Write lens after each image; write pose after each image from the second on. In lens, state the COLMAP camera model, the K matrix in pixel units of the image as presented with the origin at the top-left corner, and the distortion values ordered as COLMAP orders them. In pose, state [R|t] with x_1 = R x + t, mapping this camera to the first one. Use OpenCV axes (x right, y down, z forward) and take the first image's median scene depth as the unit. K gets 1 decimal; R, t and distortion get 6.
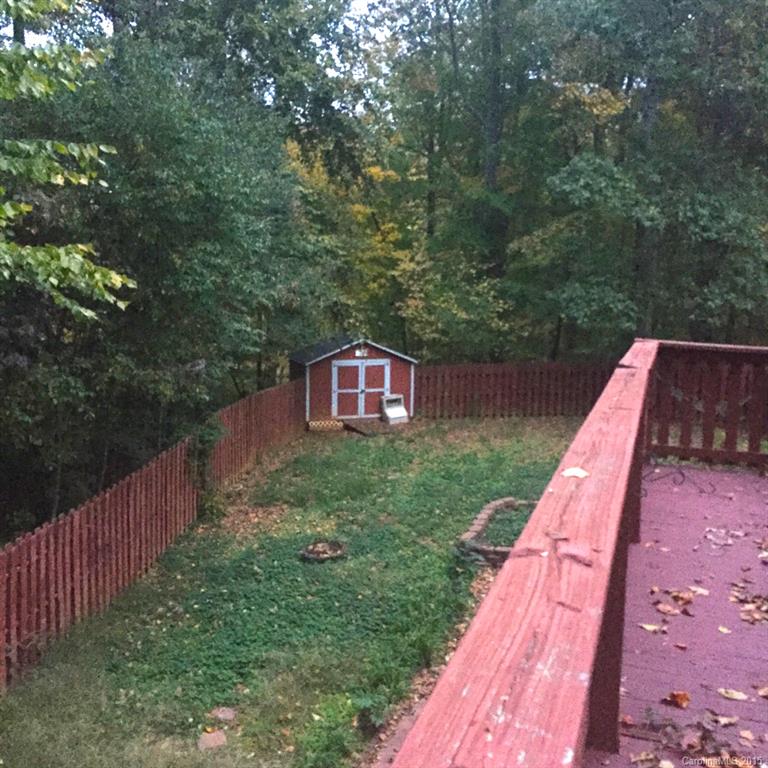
lens RADIAL K [[877.9, 0, 381.0], [0, 877.9, 386.0], [0, 0, 1]] dist [0.103197, 0.000000]
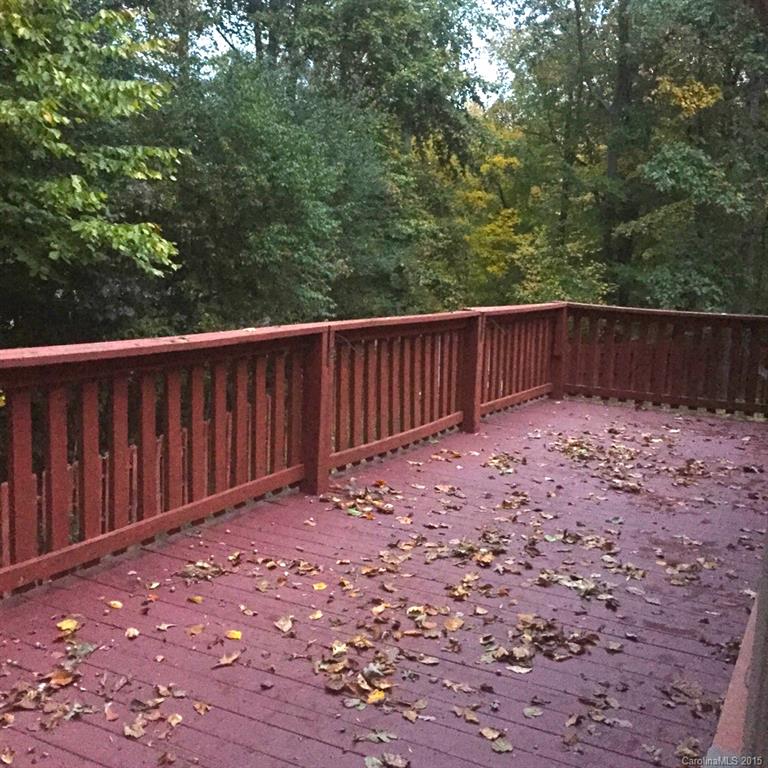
lens RADIAL K [[877.9, 0, 386.4], [0, 877.9, 381.9], [0, 0, 1]] dist [0.103197, 0.000000]
pose [[0.985183, 0.041564, -0.166391, 0.080869], [-0.039536, 0.999098, 0.015486, 0.016193], [0.166885, -0.008678, 0.985938, -0.093173]]
